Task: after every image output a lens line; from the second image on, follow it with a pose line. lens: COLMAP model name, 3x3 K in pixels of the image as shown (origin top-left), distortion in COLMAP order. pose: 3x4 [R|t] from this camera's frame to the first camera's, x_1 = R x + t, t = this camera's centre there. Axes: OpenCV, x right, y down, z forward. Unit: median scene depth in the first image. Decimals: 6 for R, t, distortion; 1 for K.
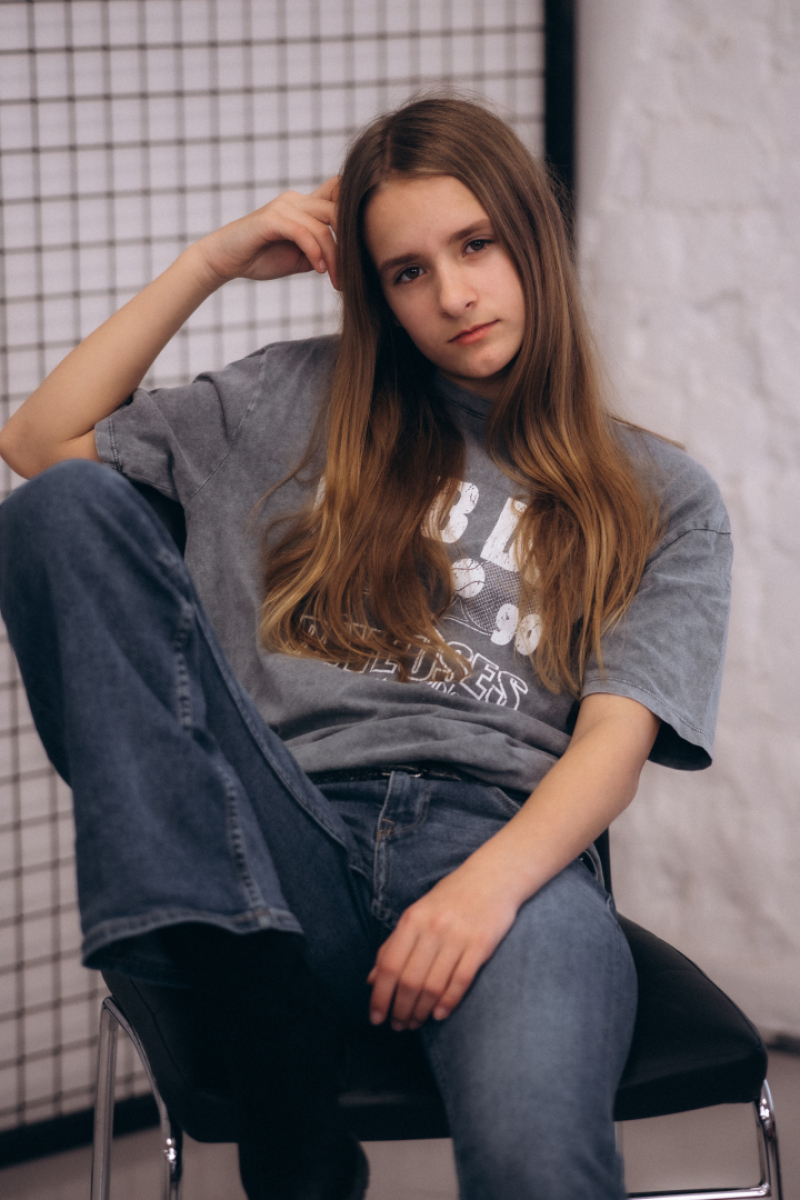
lens RADIAL K [[4621.6, 0, 400.0], [0, 4621.6, 600.0], [0, 0, 1]] dist [-0.041326, -6.431217]
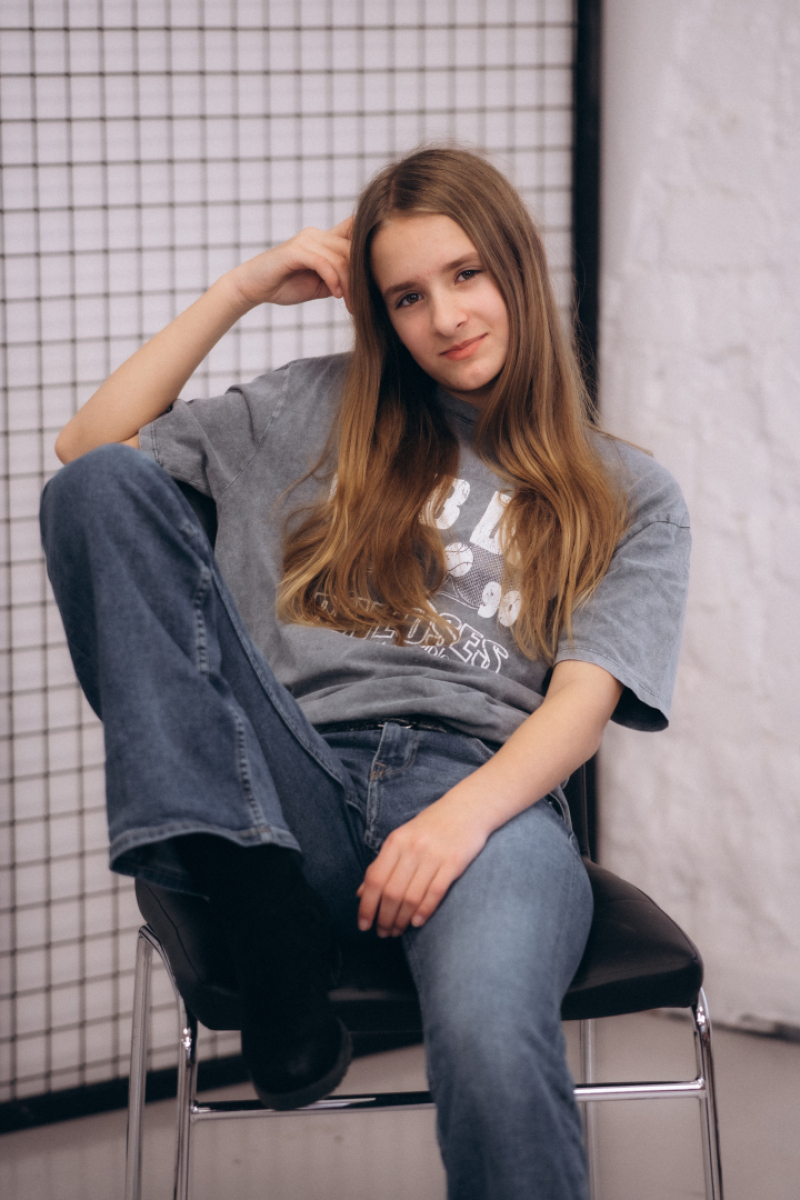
lens RADIAL K [[4704.4, 0, 400.0], [0, 4704.4, 600.0], [0, 0, 1]] dist [-0.924910, 5.122357]
pose [[0.999551, 0.013038, -0.026961, 0.032784], [-0.013777, 0.999530, -0.027382, 0.038255], [0.026592, 0.027741, 0.999261, -0.170874]]
